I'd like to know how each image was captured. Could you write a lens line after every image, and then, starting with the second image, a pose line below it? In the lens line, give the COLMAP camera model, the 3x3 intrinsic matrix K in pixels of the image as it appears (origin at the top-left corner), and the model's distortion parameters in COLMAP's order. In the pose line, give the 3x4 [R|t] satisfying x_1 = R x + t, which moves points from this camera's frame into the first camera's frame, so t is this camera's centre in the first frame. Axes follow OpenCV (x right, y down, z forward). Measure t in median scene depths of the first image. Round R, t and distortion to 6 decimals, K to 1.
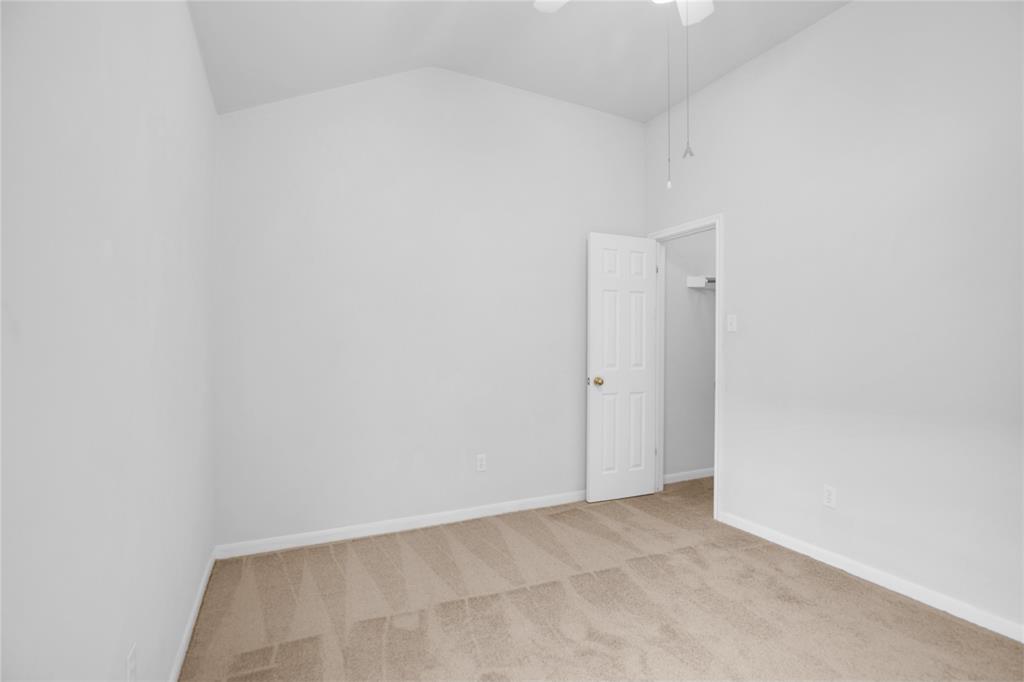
lens RADIAL K [[467.8, 0, 517.8], [0, 467.8, 343.4], [0, 0, 1]] dist [-0.037227, 0.007097]
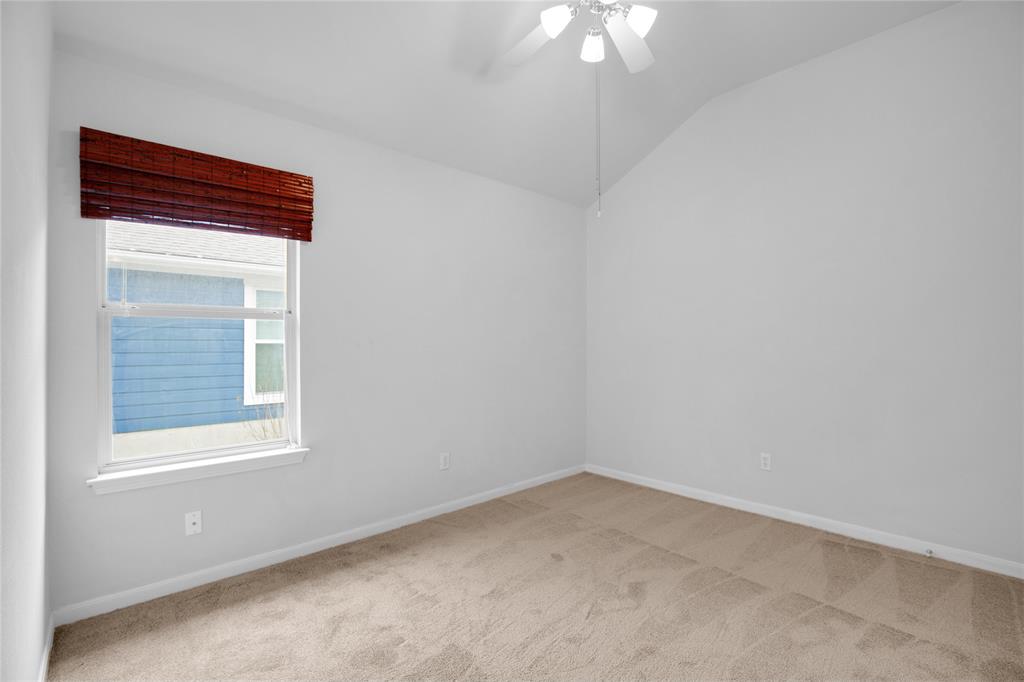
lens RADIAL K [[467.8, 0, 517.8], [0, 467.8, 343.4], [0, 0, 1]] dist [-0.037227, 0.007097]
pose [[0.275743, -0.011579, -0.961162, 0.880325], [0.009825, 0.999909, -0.009227, 0.008617], [0.961181, -0.006899, 0.275831, 0.264984]]
